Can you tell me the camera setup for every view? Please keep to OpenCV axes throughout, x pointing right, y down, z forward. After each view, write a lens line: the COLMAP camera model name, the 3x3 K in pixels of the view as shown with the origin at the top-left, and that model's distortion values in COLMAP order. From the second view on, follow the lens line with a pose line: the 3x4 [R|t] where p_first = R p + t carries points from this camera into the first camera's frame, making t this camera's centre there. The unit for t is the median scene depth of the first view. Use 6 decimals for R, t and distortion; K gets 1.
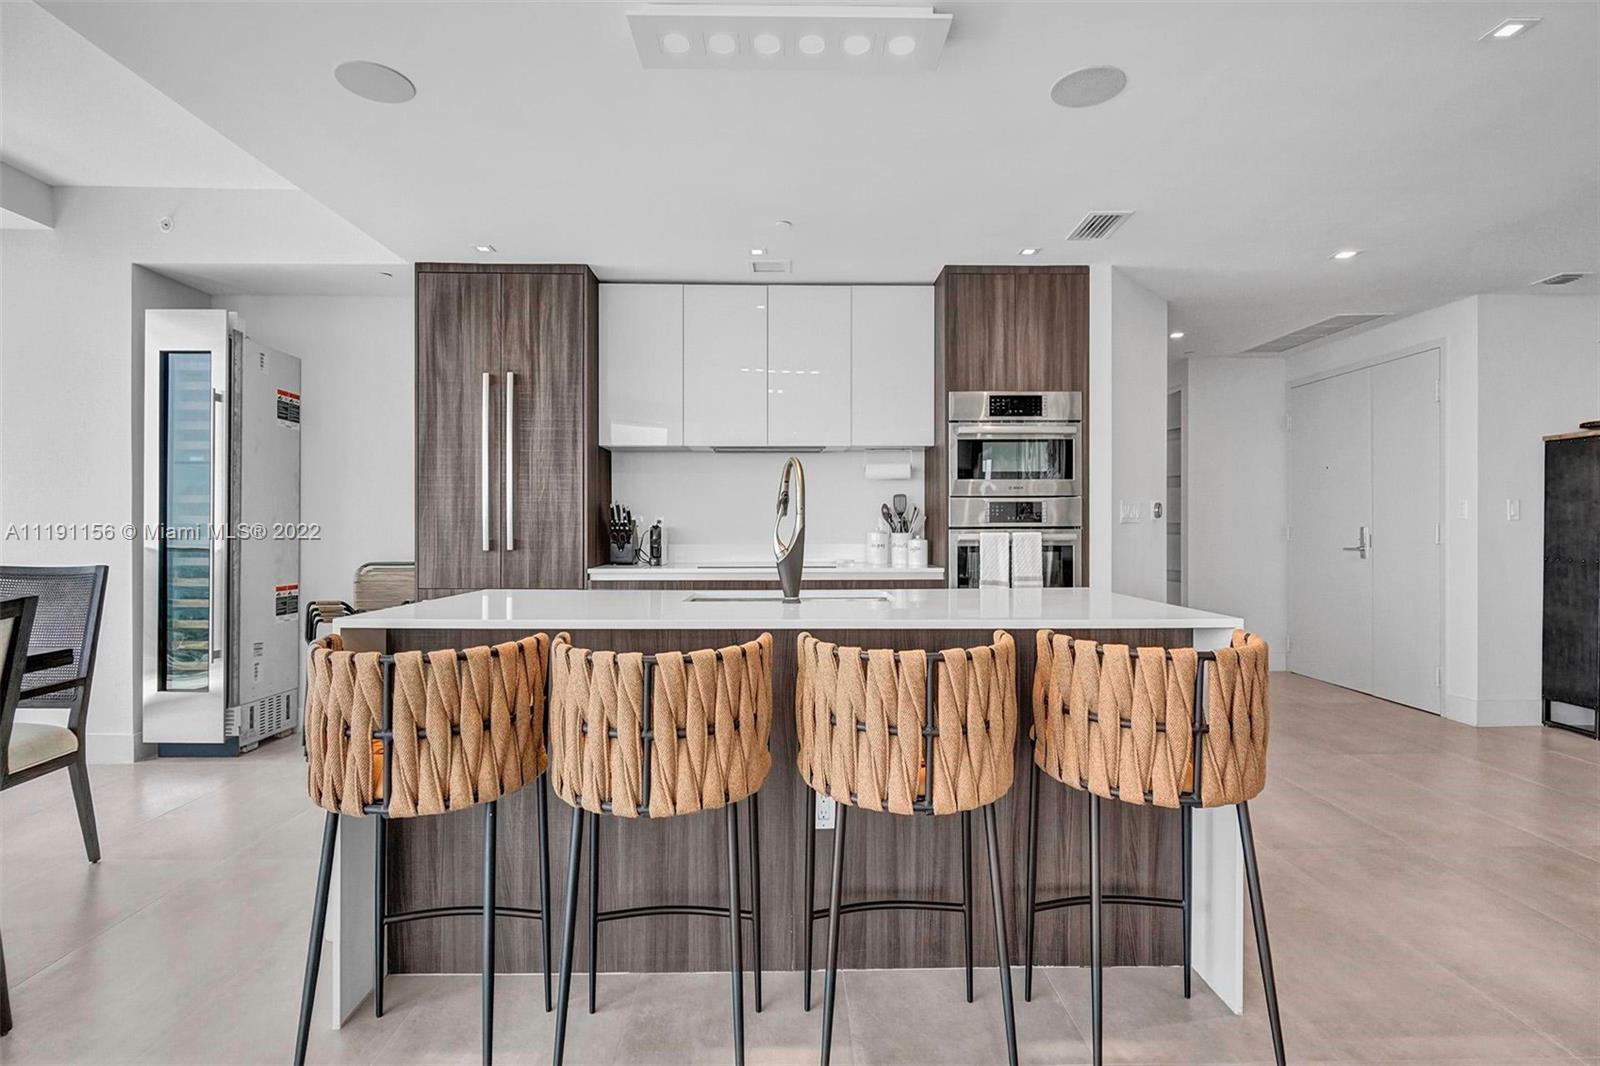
lens RADIAL K [[747.5, 0, 796.6], [0, 747.5, 538.9], [0, 0, 1]] dist [-0.005886, 0.004592]
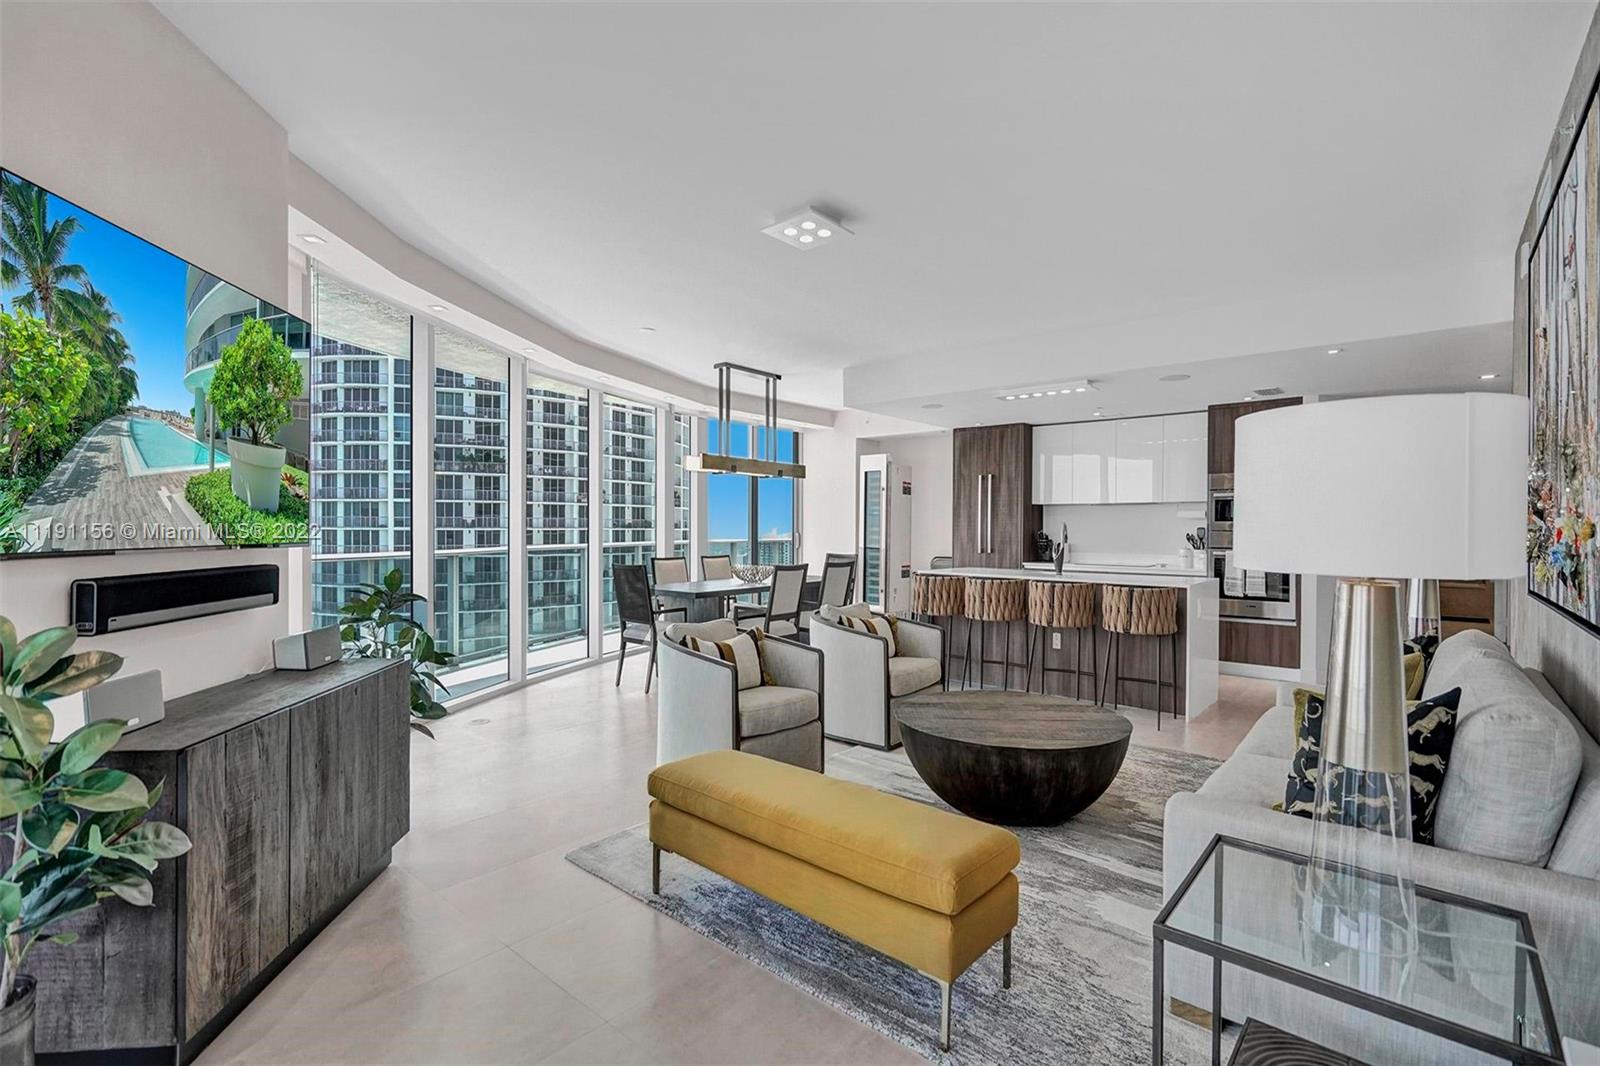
lens RADIAL K [[747.5, 0, 790.7], [0, 747.5, 530.7], [0, 0, 1]] dist [-0.005886, 0.004592]
pose [[0.737329, 0.009853, -0.675462, 0.687722], [-0.015165, 0.999883, -0.001969, -0.038604], [0.675363, 0.011695, 0.737392, -1.054746]]
